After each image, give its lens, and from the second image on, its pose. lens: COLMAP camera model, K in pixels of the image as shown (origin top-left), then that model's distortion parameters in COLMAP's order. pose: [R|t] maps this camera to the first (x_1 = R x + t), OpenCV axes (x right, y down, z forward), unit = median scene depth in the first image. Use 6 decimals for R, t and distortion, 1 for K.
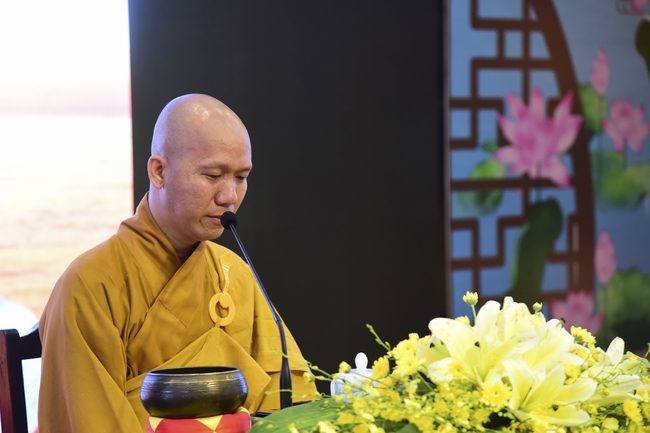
lens RADIAL K [[2101.0, 0, 324.9], [0, 2101.0, 216.9], [0, 0, 1]] dist [1.689835, 0.000000]
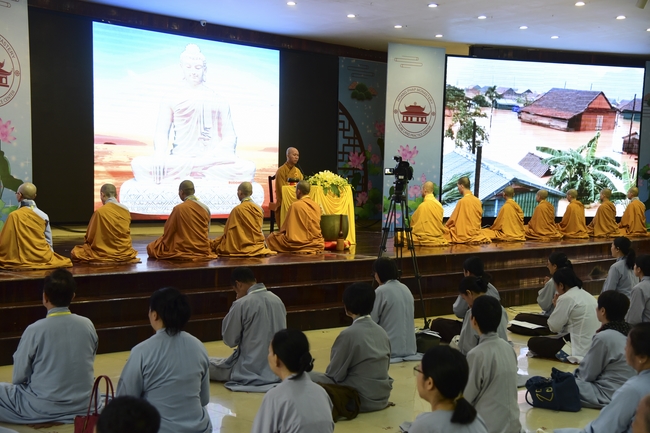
lens RADIAL K [[1002.6, 0, 325.4], [0, 1002.6, 217.3], [0, 0, 1]] dist [0.039294, 0.000000]
pose [[0.999629, 0.027056, -0.003179, 0.038816], [-0.027050, 0.999632, 0.002051, 0.095367], [0.003233, -0.001964, 0.999993, -1.374840]]
